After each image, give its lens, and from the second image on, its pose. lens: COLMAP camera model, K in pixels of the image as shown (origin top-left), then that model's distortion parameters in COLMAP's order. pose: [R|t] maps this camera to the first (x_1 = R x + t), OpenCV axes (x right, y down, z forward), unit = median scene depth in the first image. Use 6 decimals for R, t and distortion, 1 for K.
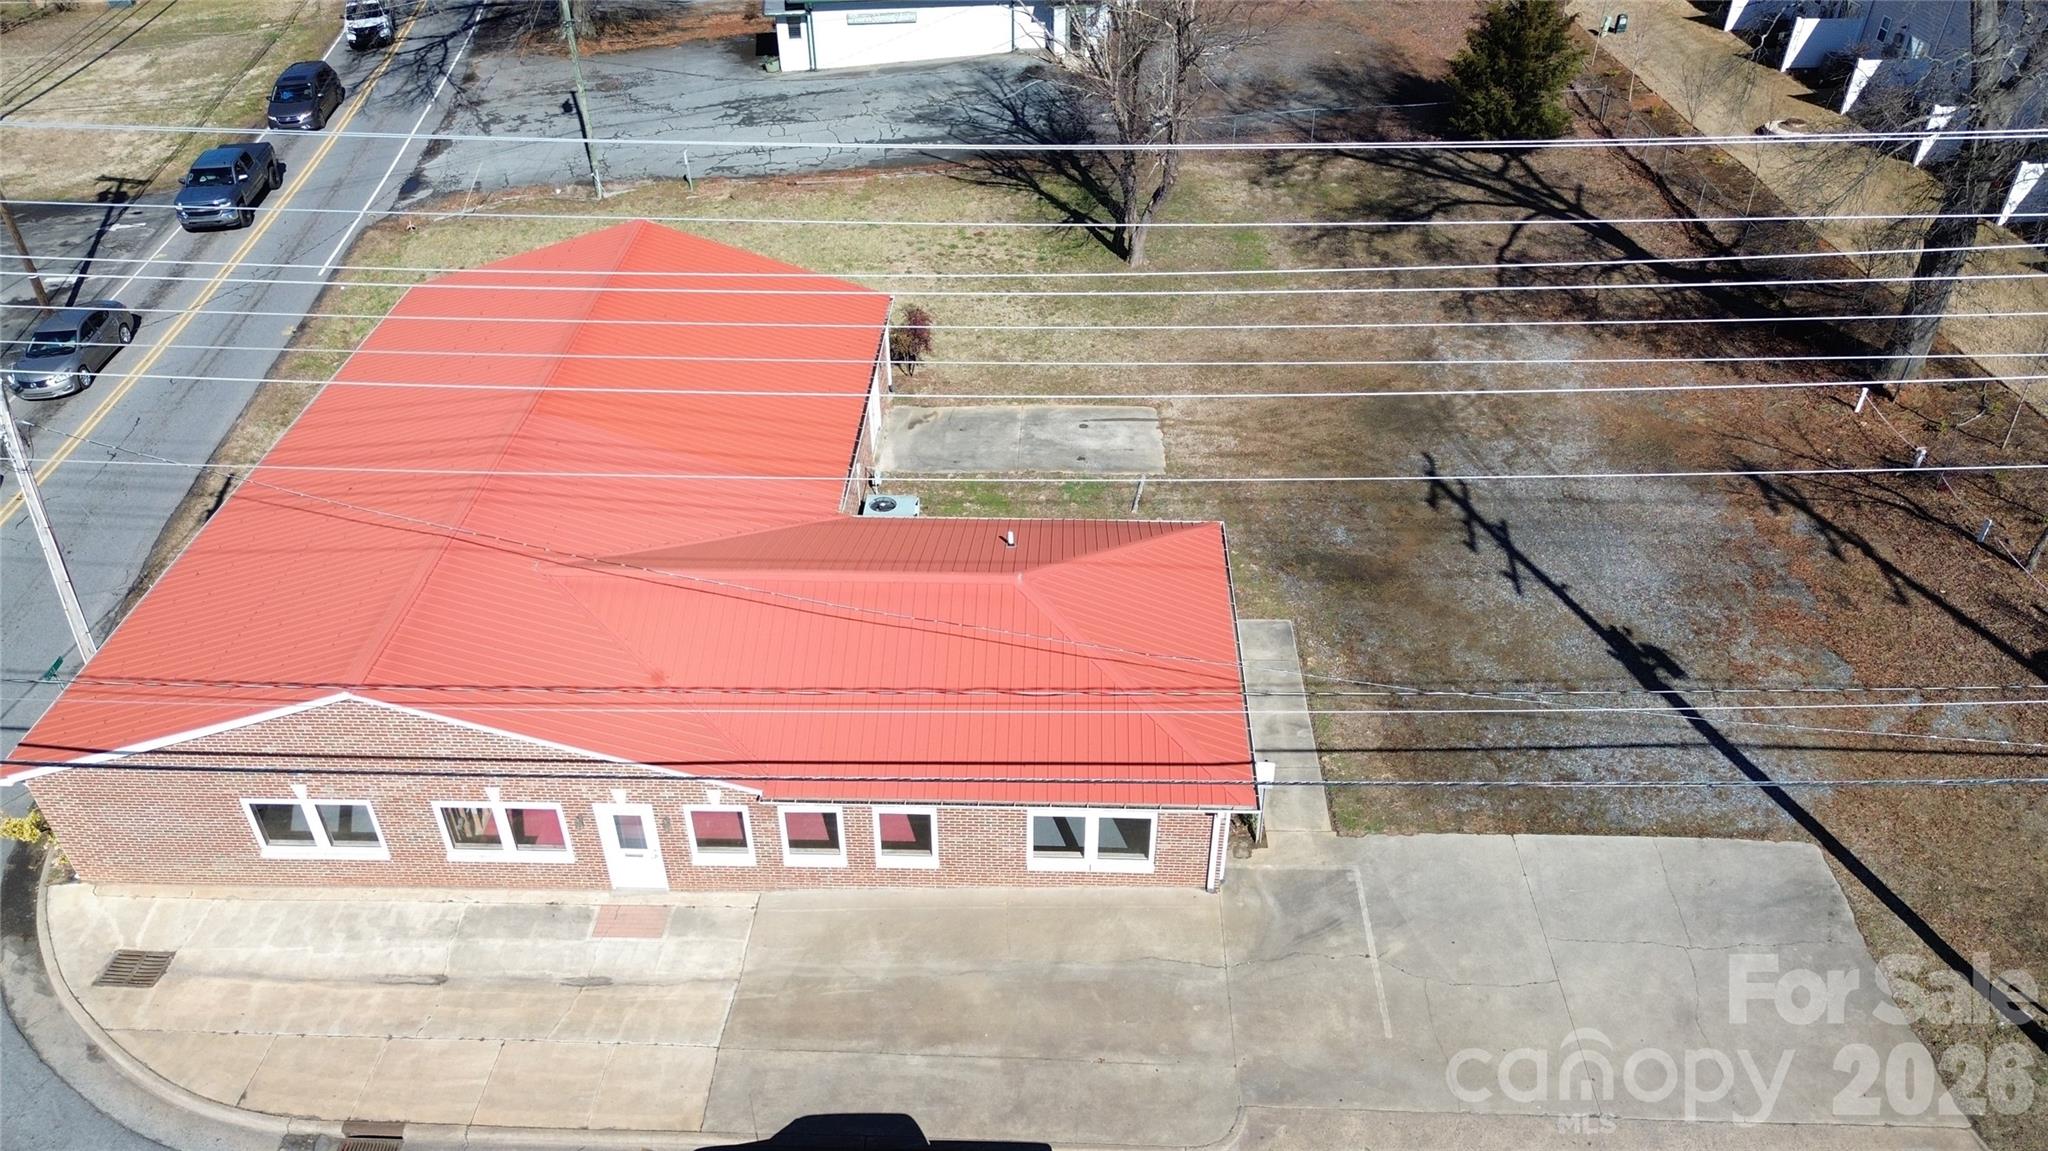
lens RADIAL K [[1432.7, 0, 1032.7], [0, 1432.7, 572.8], [0, 0, 1]] dist [0.055629, -0.036715]
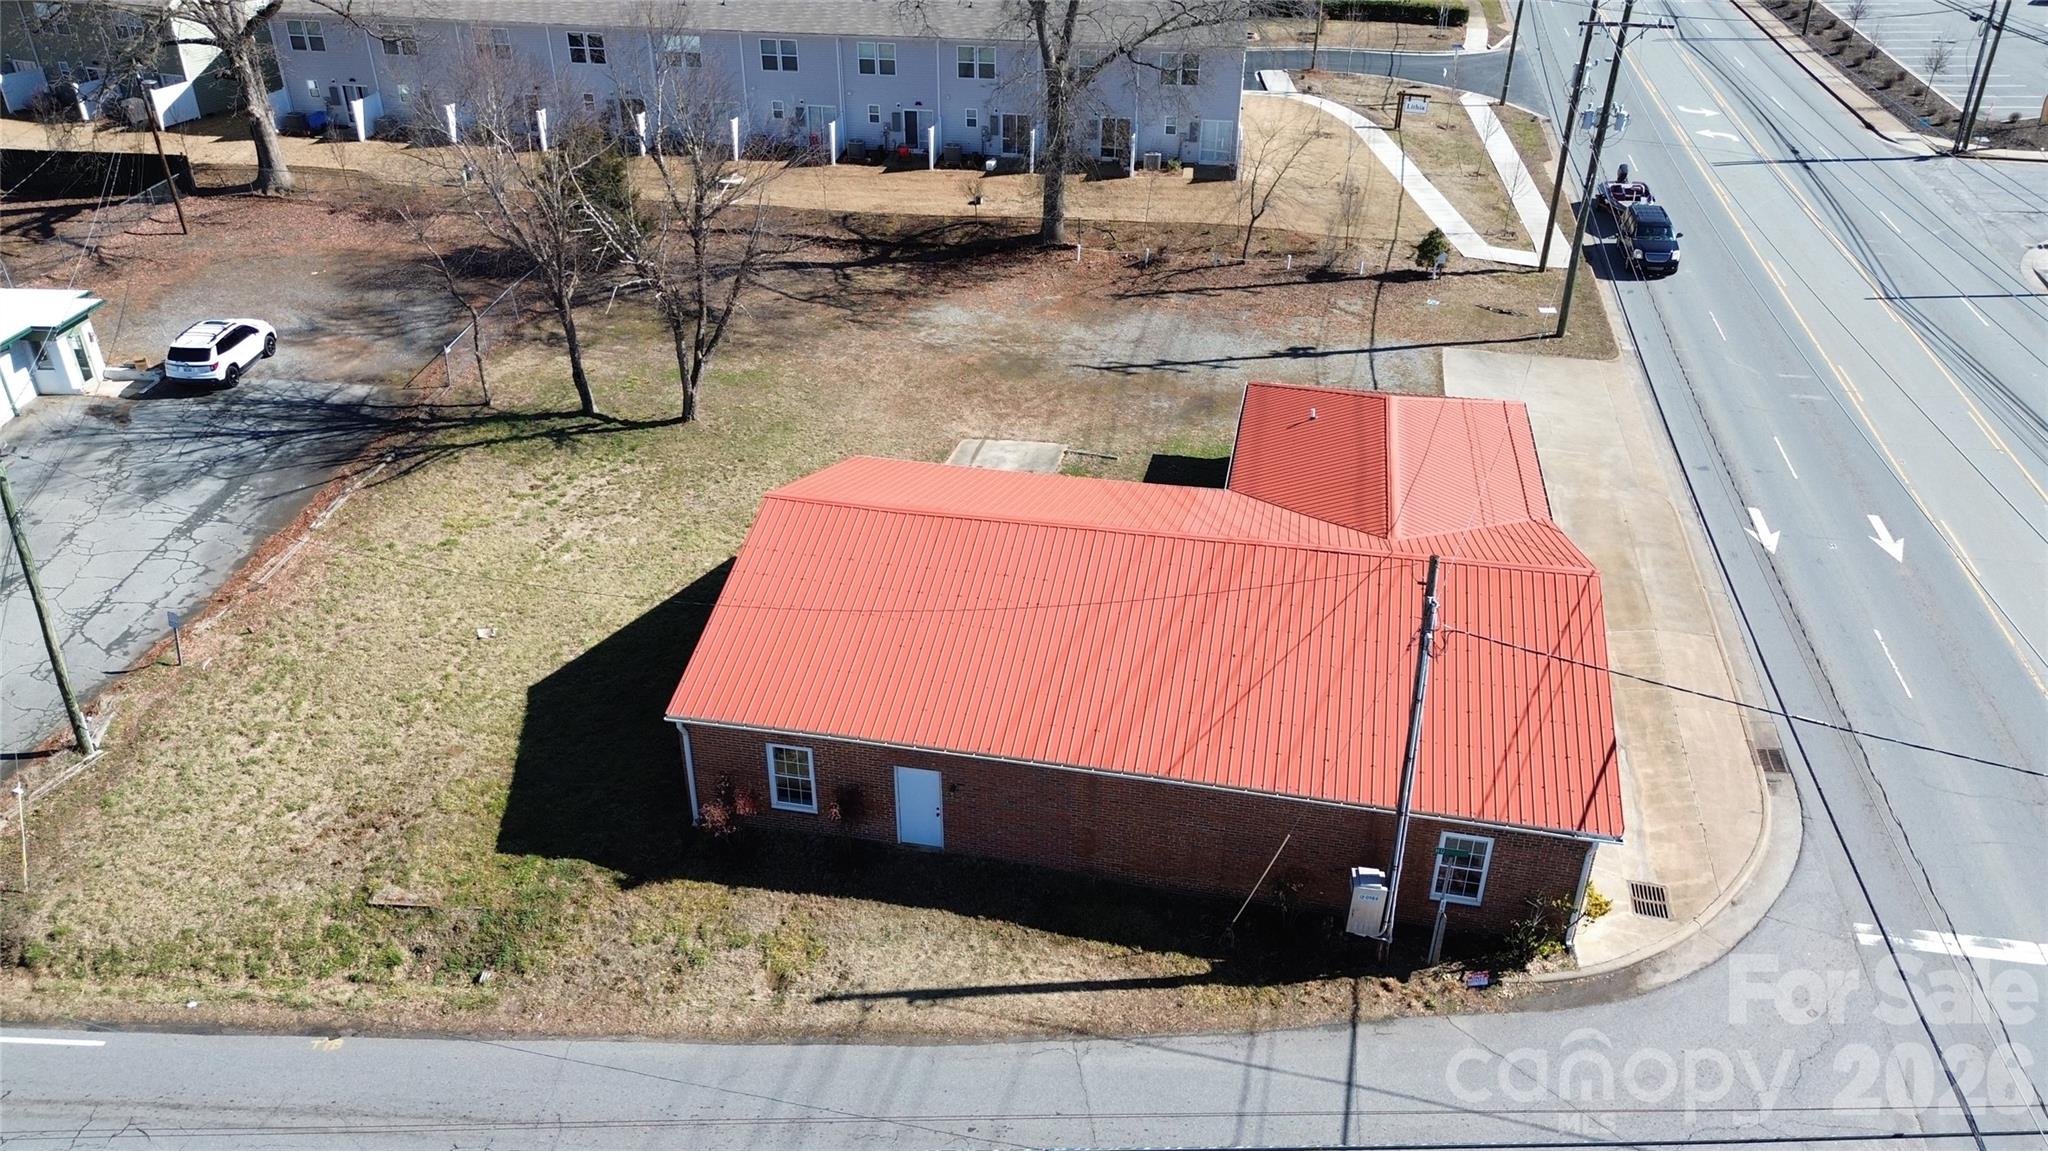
lens RADIAL K [[1432.7, 0, 1013.5], [0, 1432.7, 563.5], [0, 0, 1]] dist [0.055629, -0.036715]
pose [[0.181329, -0.487632, 0.854011, -1.265279], [0.581252, 0.753630, 0.306900, -0.485986], [-0.793263, 0.440746, 0.420092, 0.628066]]
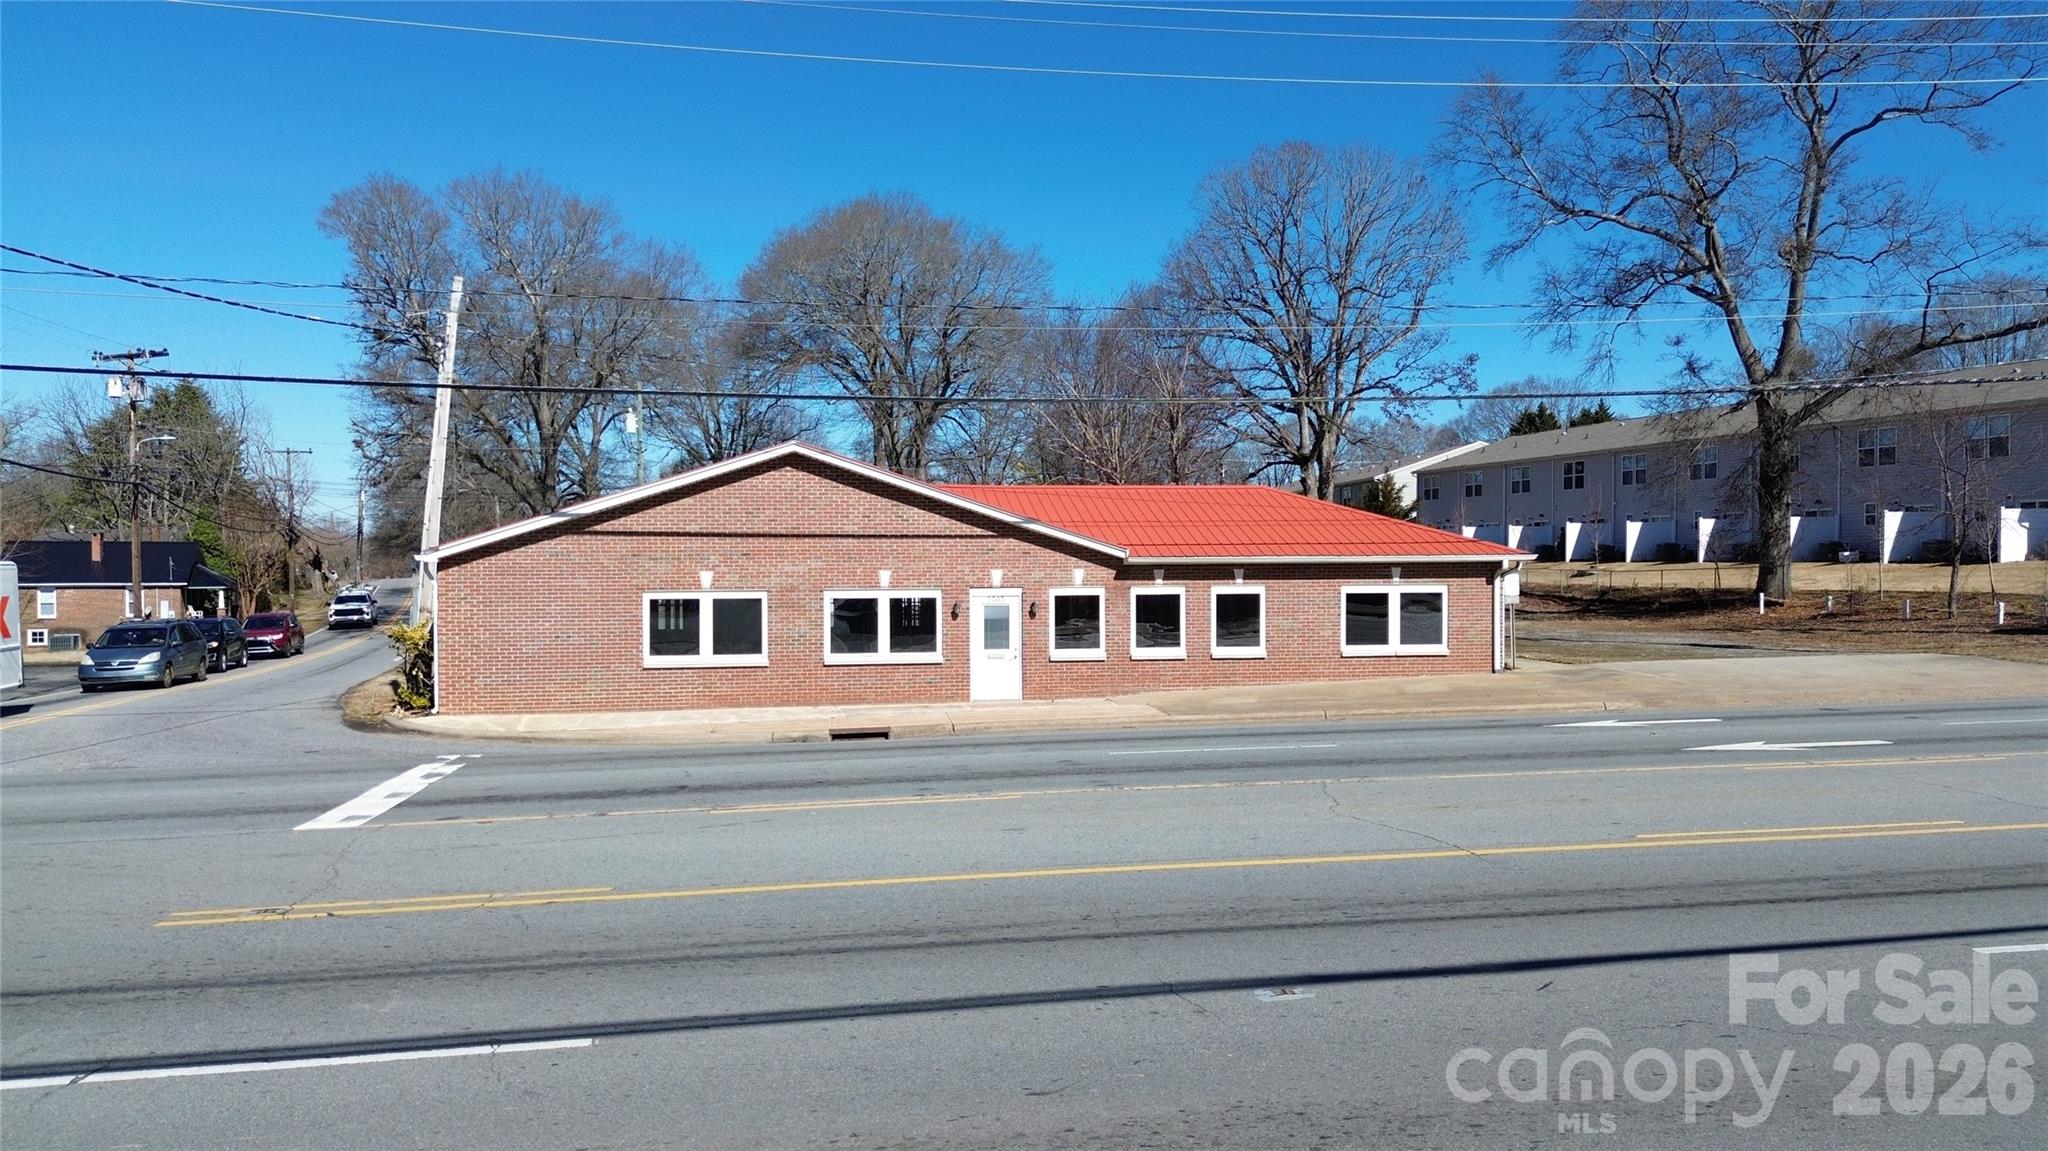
lens RADIAL K [[1432.7, 0, 1014.8], [0, 1432.7, 585.9], [0, 0, 1]] dist [0.055629, -0.036715]
pose [[0.982703, -0.010061, 0.184914, -0.374854], [0.116346, 0.810396, -0.574215, 0.629344], [-0.144076, 0.585797, 0.797549, 0.084789]]
